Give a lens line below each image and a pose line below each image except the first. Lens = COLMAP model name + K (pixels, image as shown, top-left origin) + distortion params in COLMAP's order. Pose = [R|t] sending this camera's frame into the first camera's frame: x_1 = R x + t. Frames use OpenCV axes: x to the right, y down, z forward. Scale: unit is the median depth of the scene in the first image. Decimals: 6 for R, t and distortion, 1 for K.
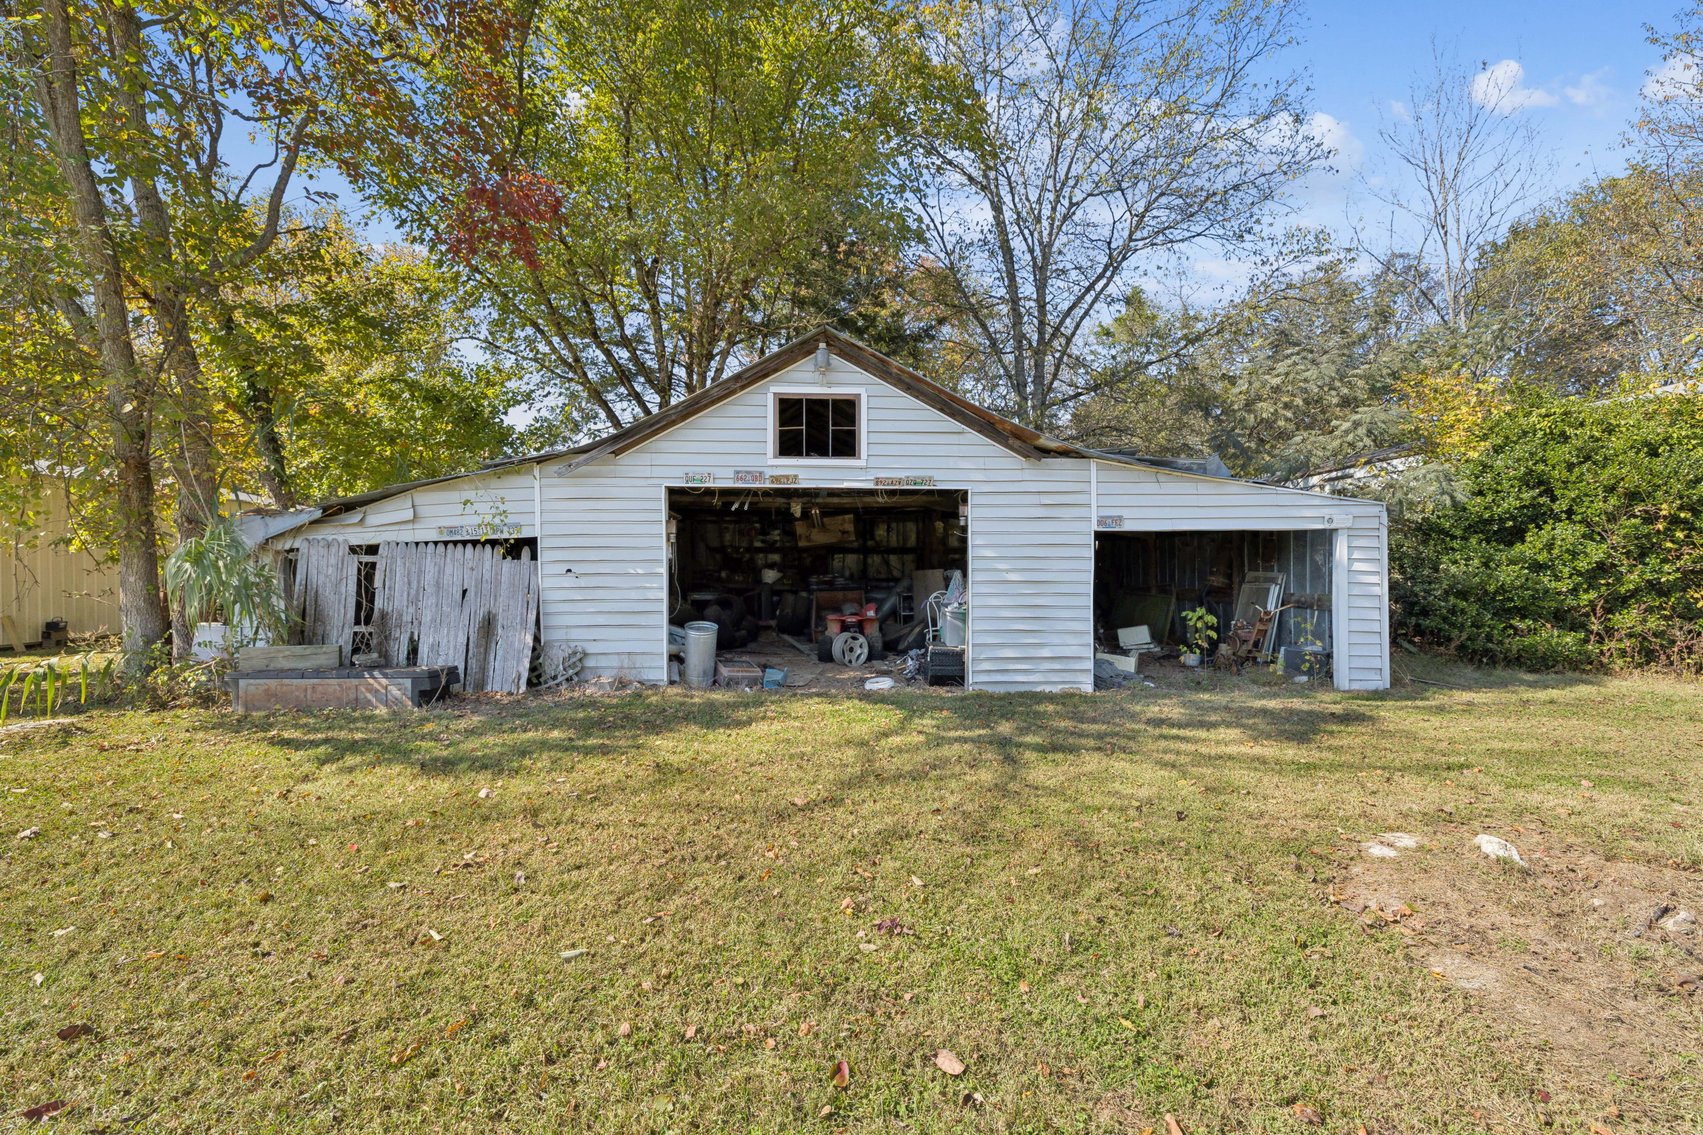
lens RADIAL K [[722.5, 0, 877.1], [0, 722.5, 552.4], [0, 0, 1]] dist [0.002855, 0.000879]
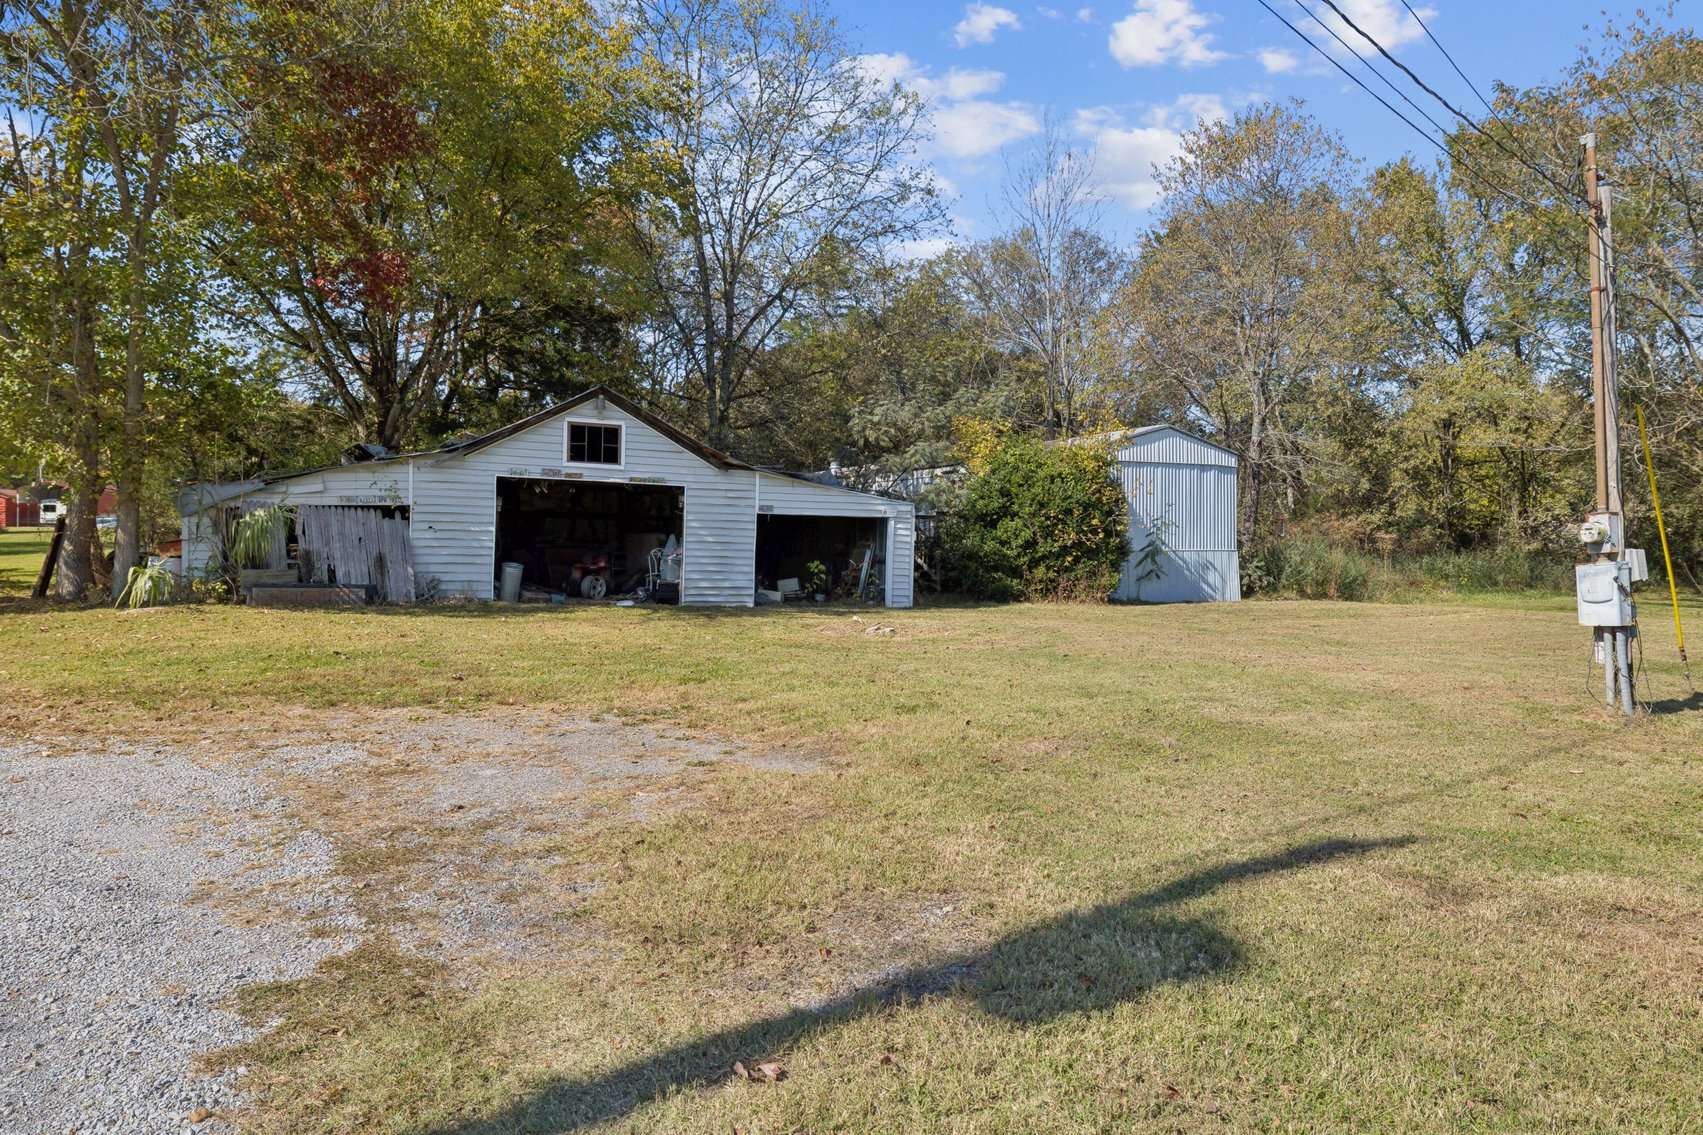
lens RADIAL K [[1051.5, 0, 847.2], [0, 1051.5, 565.7], [0, 0, 1]] dist [-0.026888, -0.002313]
pose [[0.938863, 0.018994, 0.343767, -0.340864], [-0.036237, 0.998383, 0.043802, -0.022991], [-0.342379, -0.053581, 0.938033, -1.370144]]
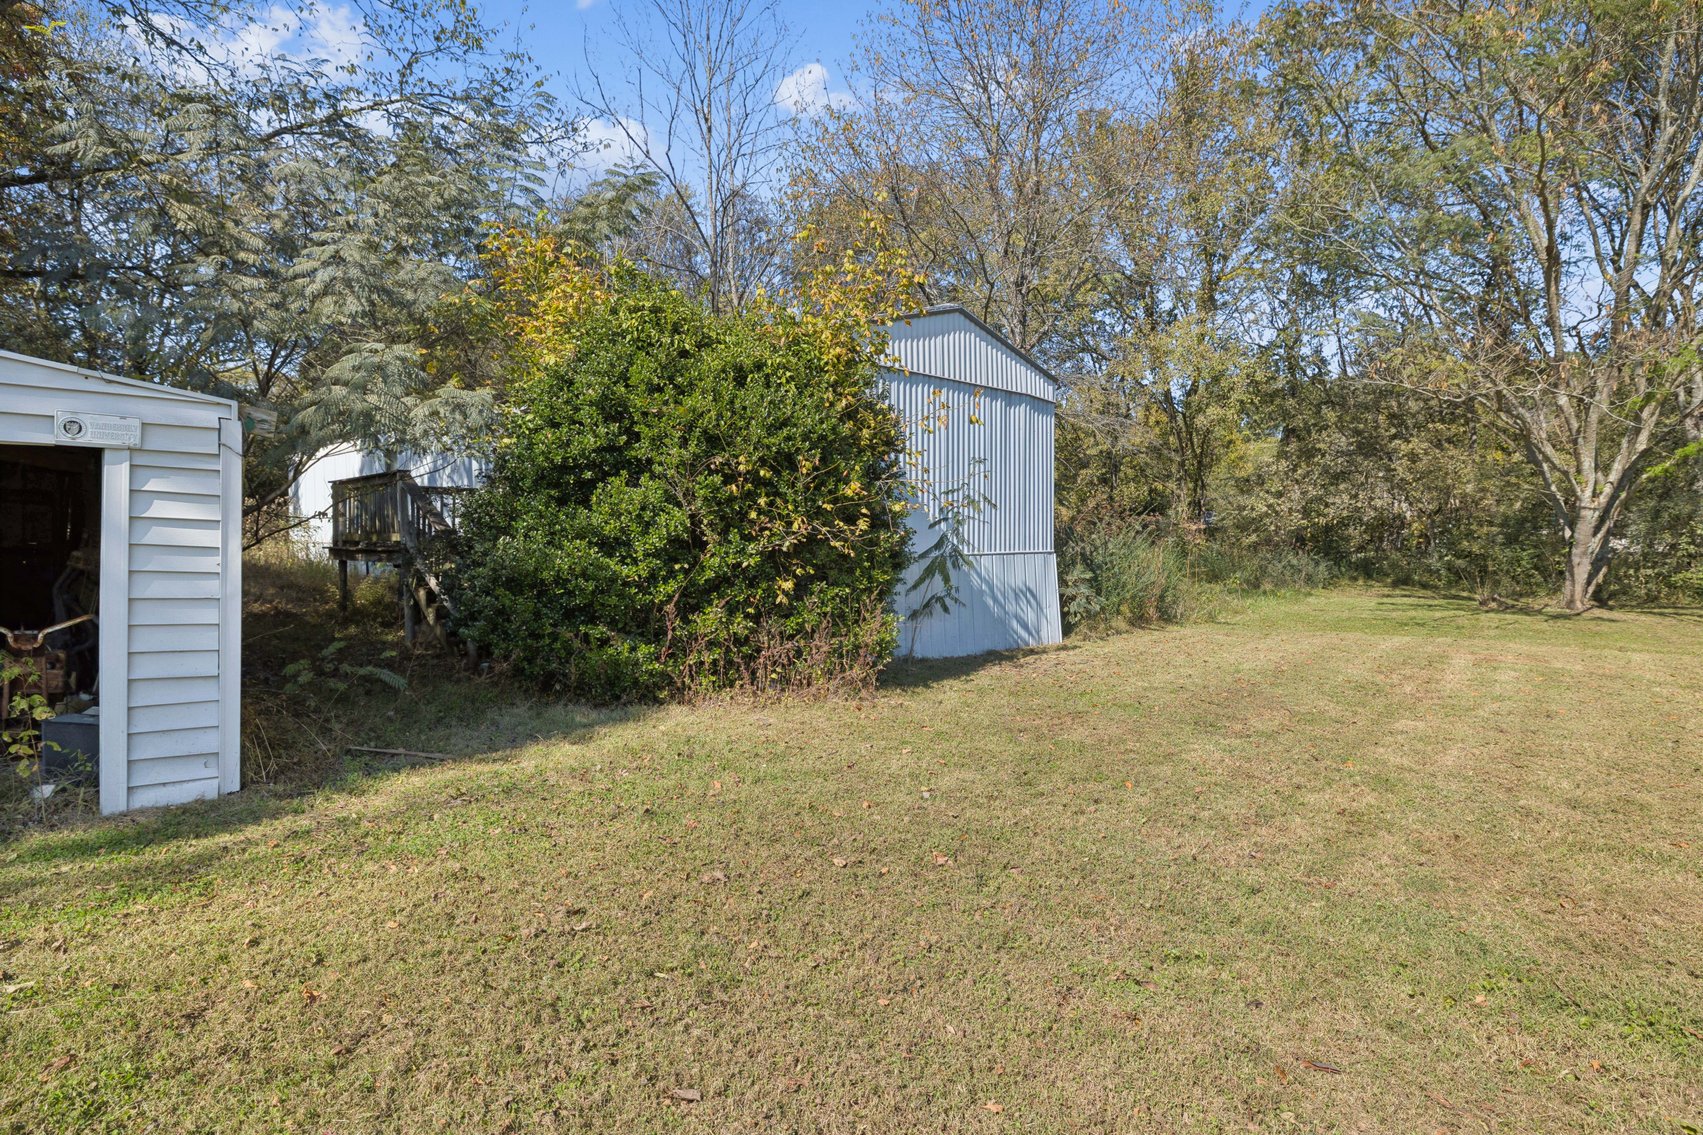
lens RADIAL K [[891.8, 0, 843.9], [0, 891.8, 555.9], [0, 0, 1]] dist [0.028329, -0.000214]
pose [[0.768462, 0.007110, 0.639855, 0.619065], [-0.035654, 0.998861, 0.031721, -0.001342], [-0.638901, -0.047190, 0.767840, 0.284169]]
